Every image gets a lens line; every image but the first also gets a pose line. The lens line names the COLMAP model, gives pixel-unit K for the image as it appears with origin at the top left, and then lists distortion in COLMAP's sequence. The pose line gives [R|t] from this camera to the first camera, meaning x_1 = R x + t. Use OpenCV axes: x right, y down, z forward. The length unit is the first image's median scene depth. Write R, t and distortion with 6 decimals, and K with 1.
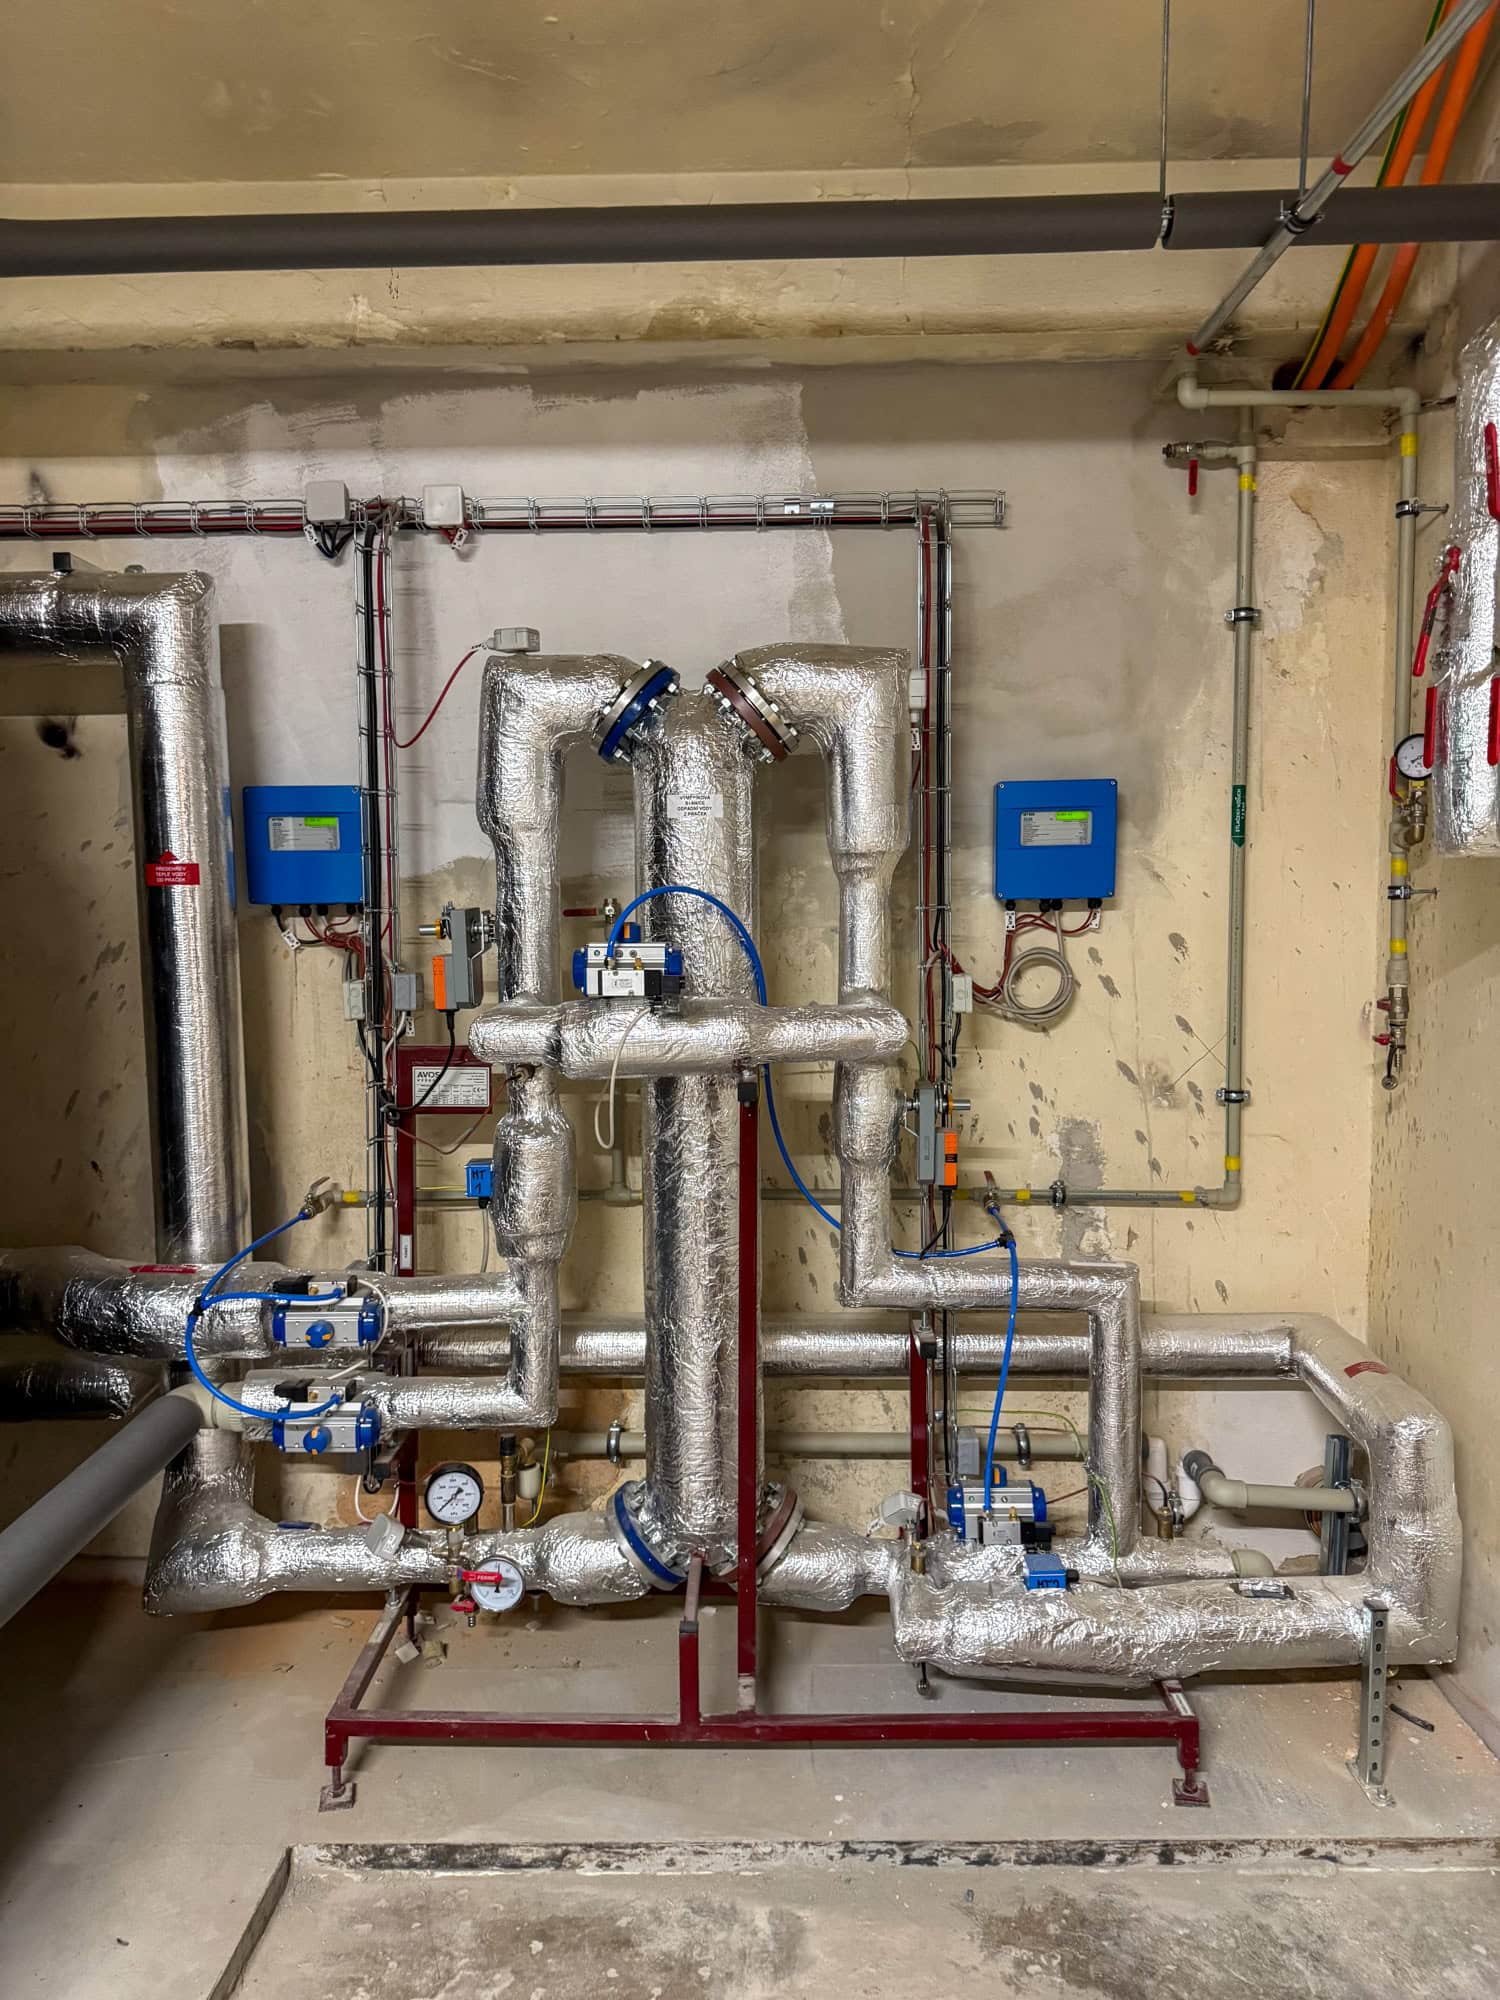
lens RADIAL K [[1419.6, 0, 750.6], [0, 1419.6, 1002.4], [0, 0, 1]] dist [0.031907, -0.040674]
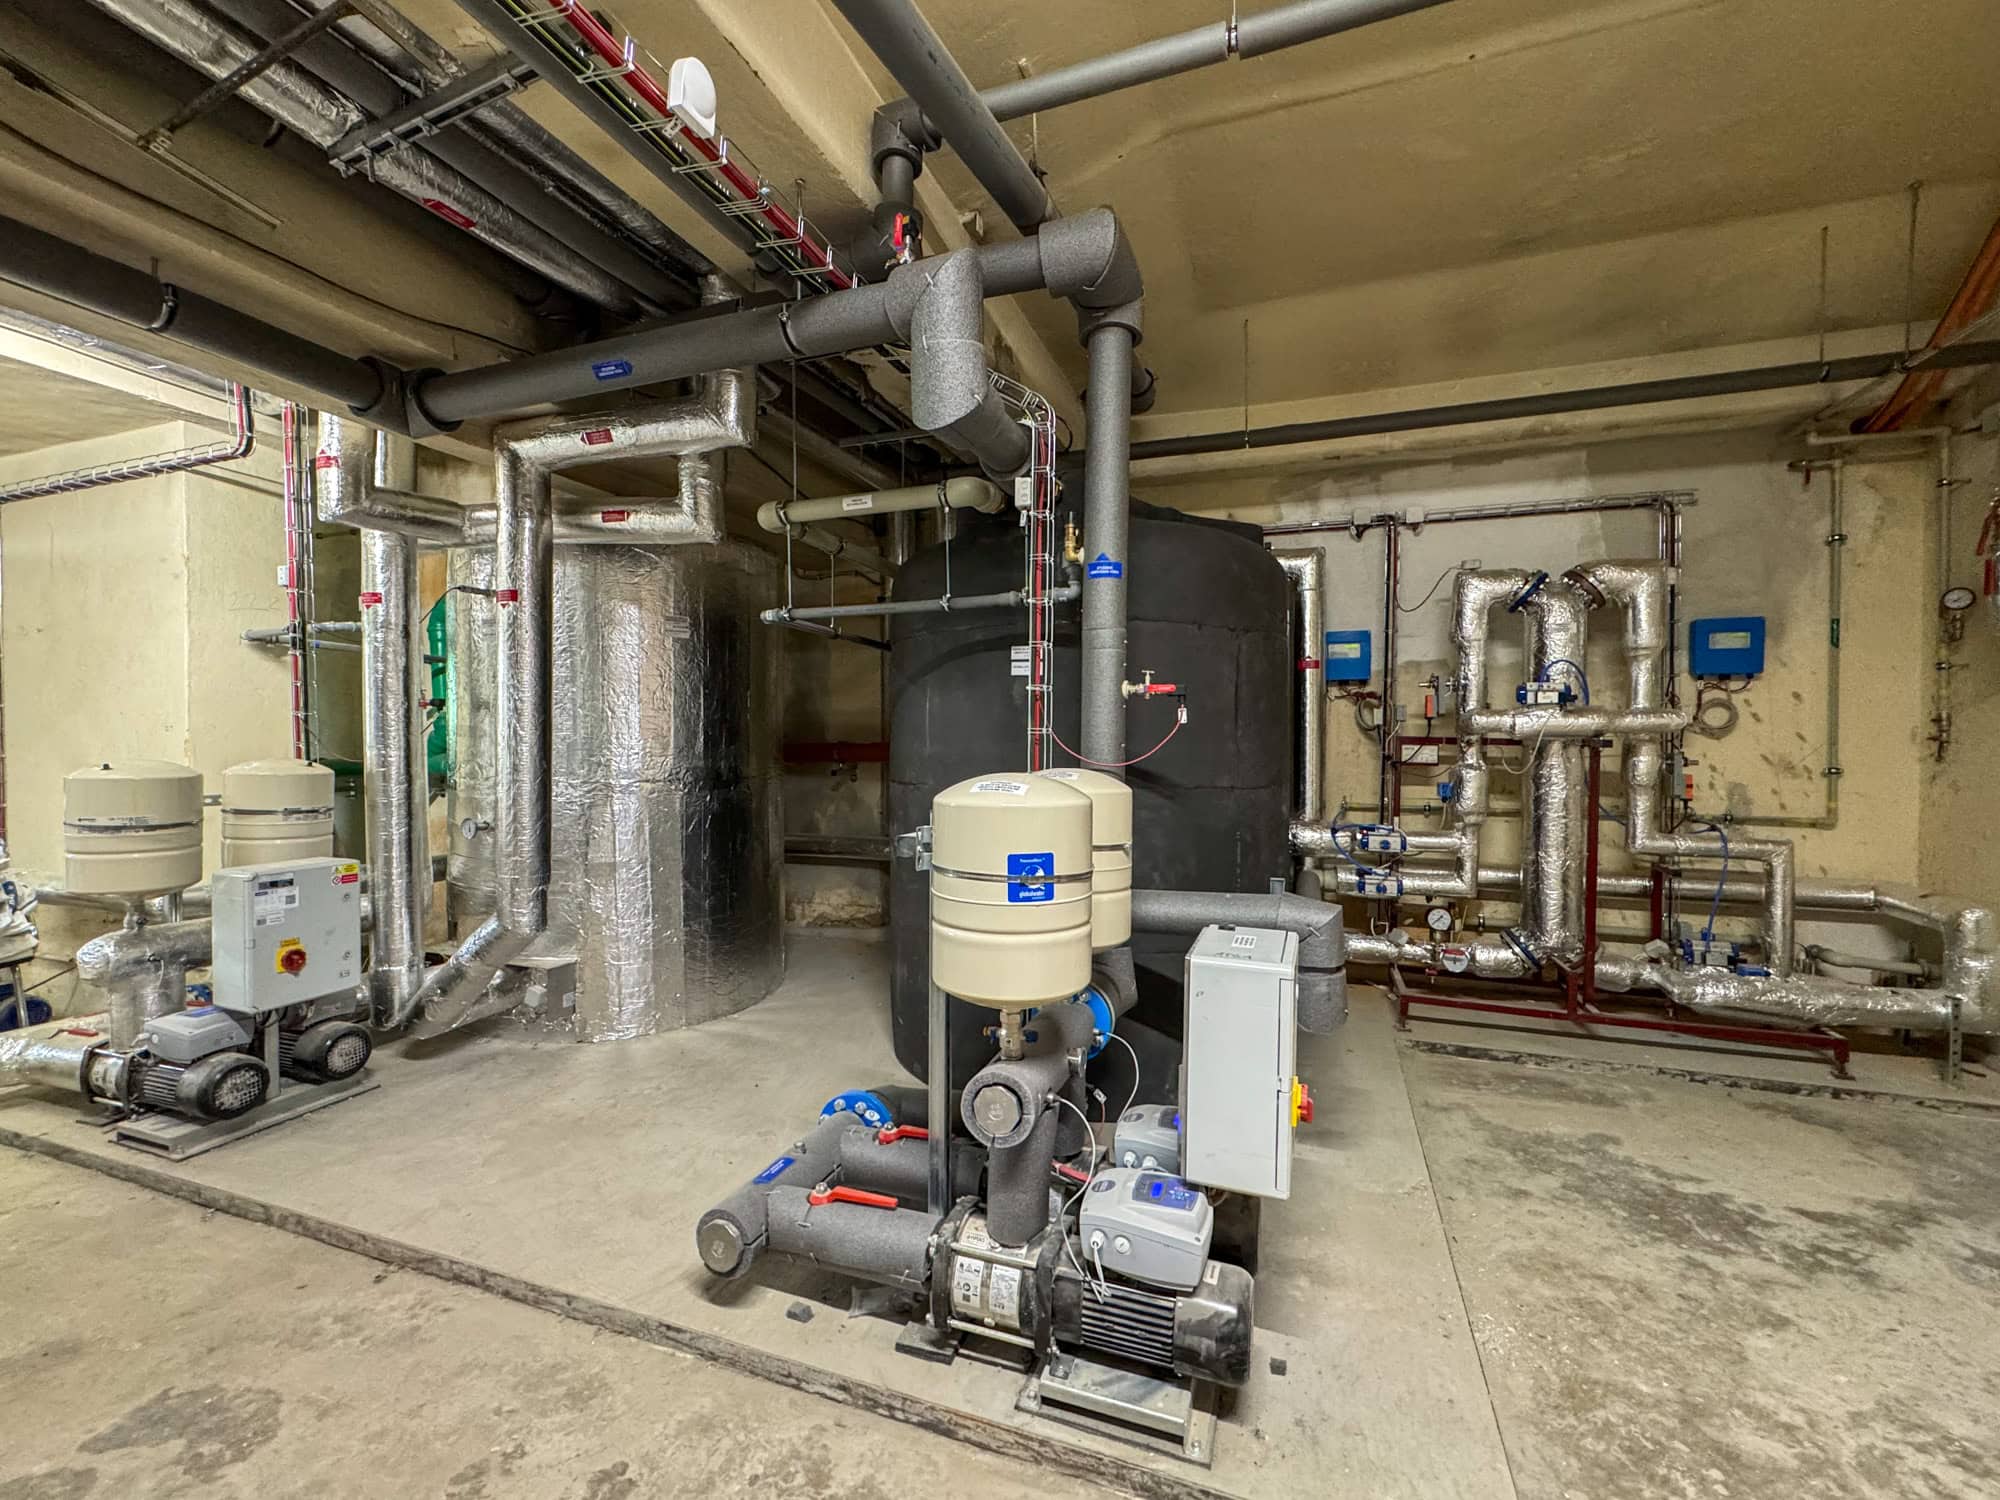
lens RADIAL K [[843.3, 0, 997.7], [0, 843.3, 743.4], [0, 0, 1]] dist [-0.002902, -0.000165]
pose [[0.944056, 0.016664, -0.329365, -0.414867], [-0.042078, 0.996646, -0.070184, 0.170600], [0.327091, 0.080117, 0.941591, -0.550585]]
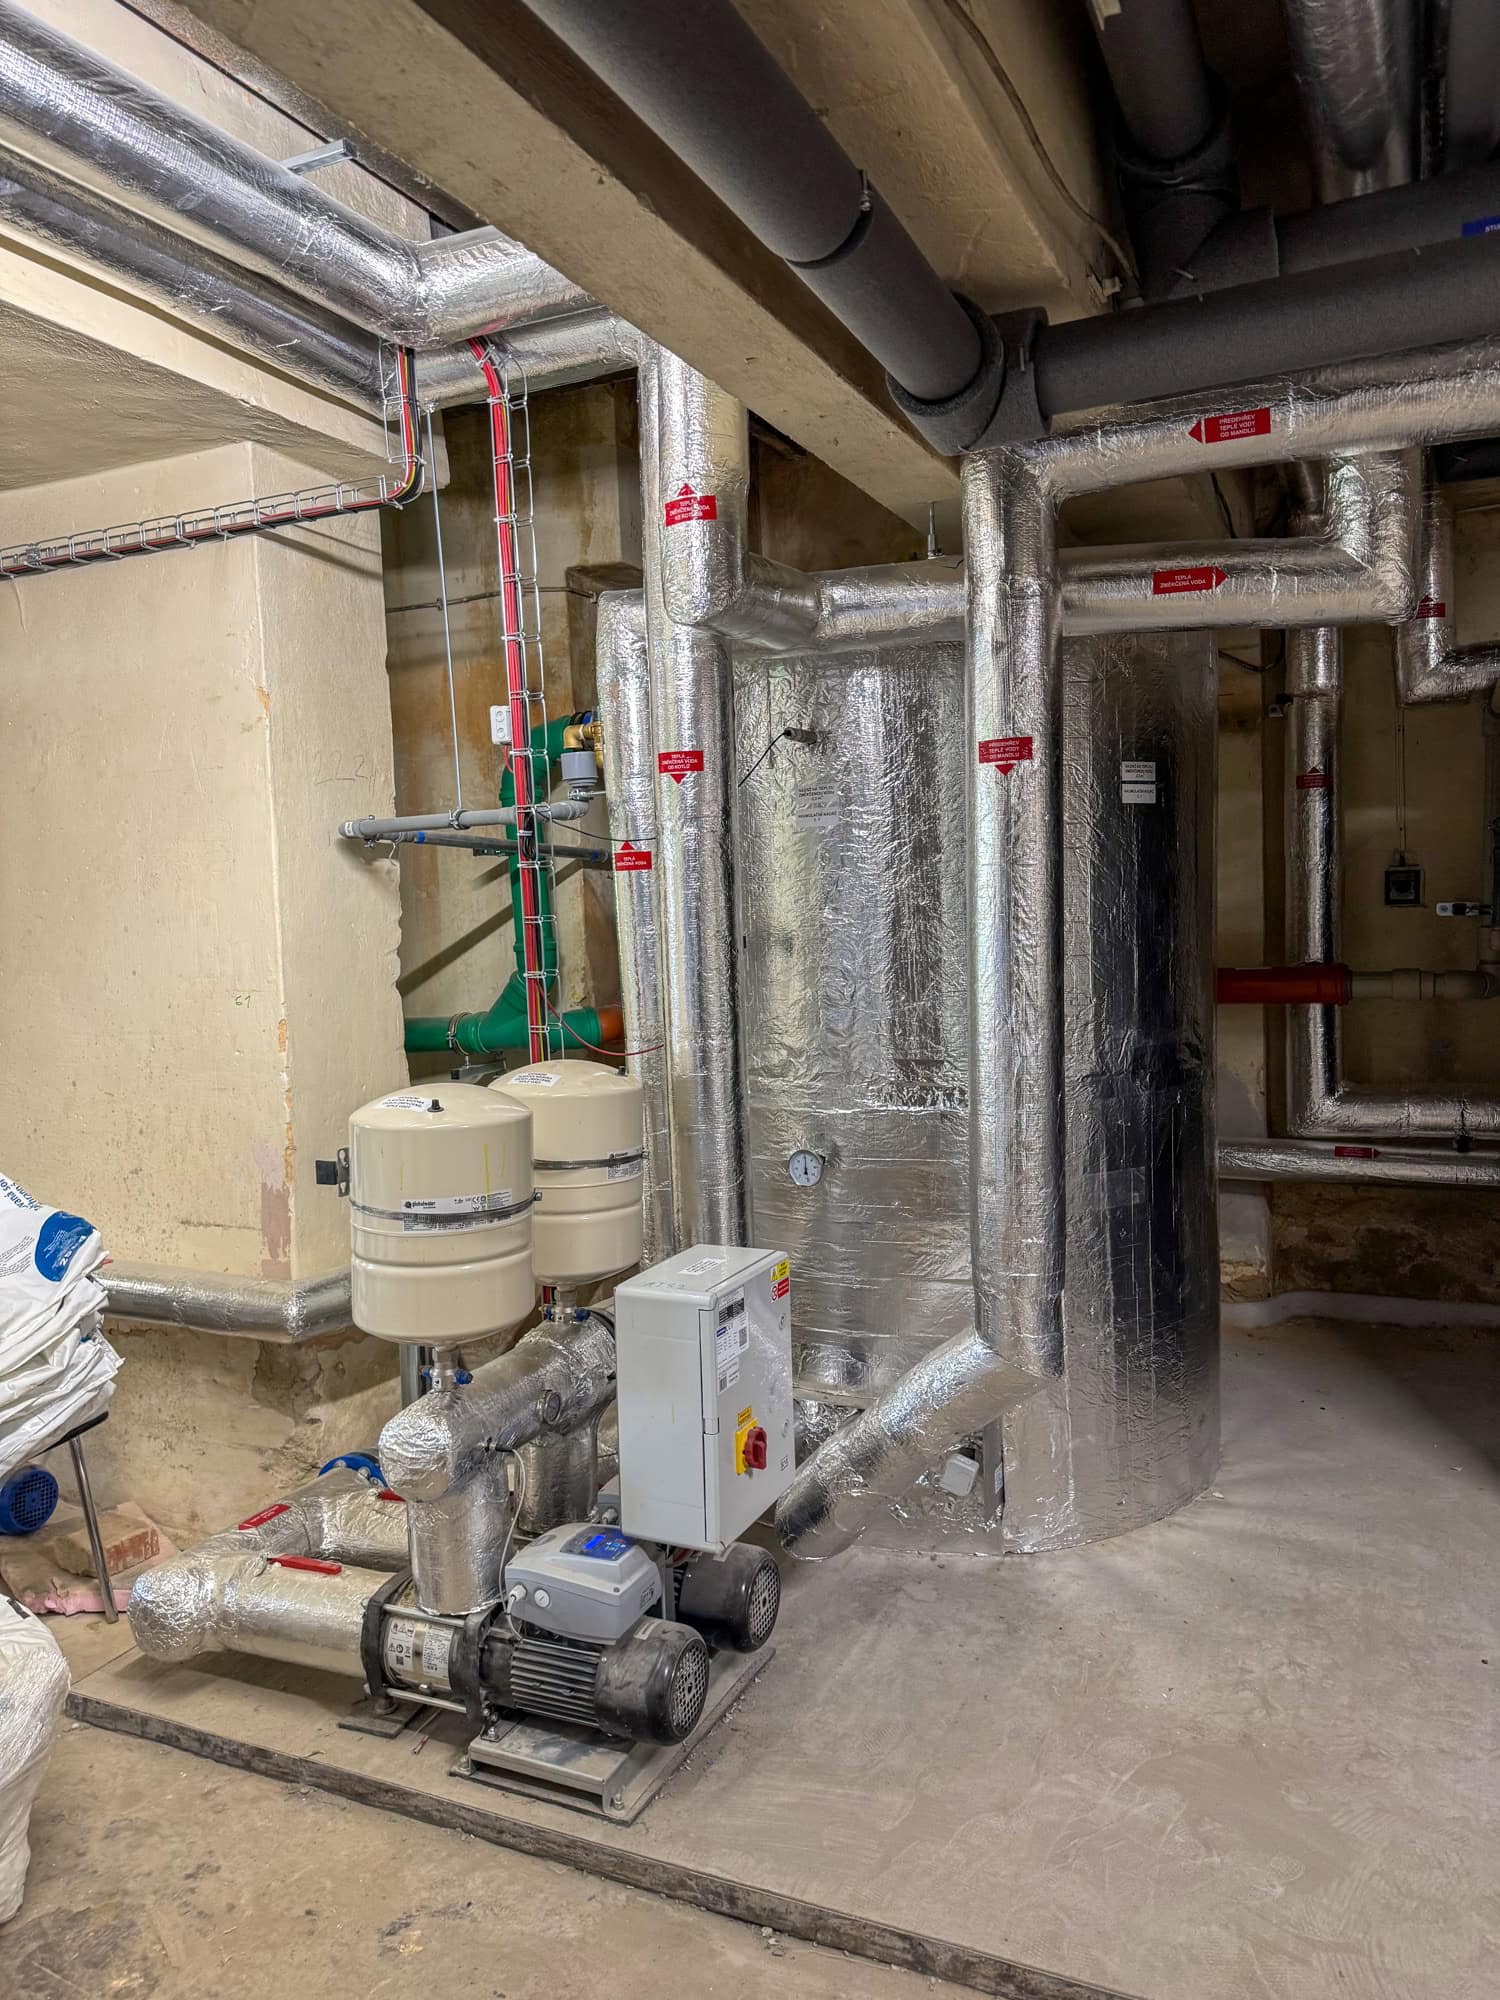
lens RADIAL K [[1419.6, 0, 738.2], [0, 1419.6, 991.7], [0, 0, 1]] dist [0.031907, -0.040674]
pose [[0.908340, 0.009478, -0.418126, -1.097827], [-0.016369, 0.999783, -0.012897, 0.115169], [0.417913, 0.018560, 0.908298, -0.690415]]
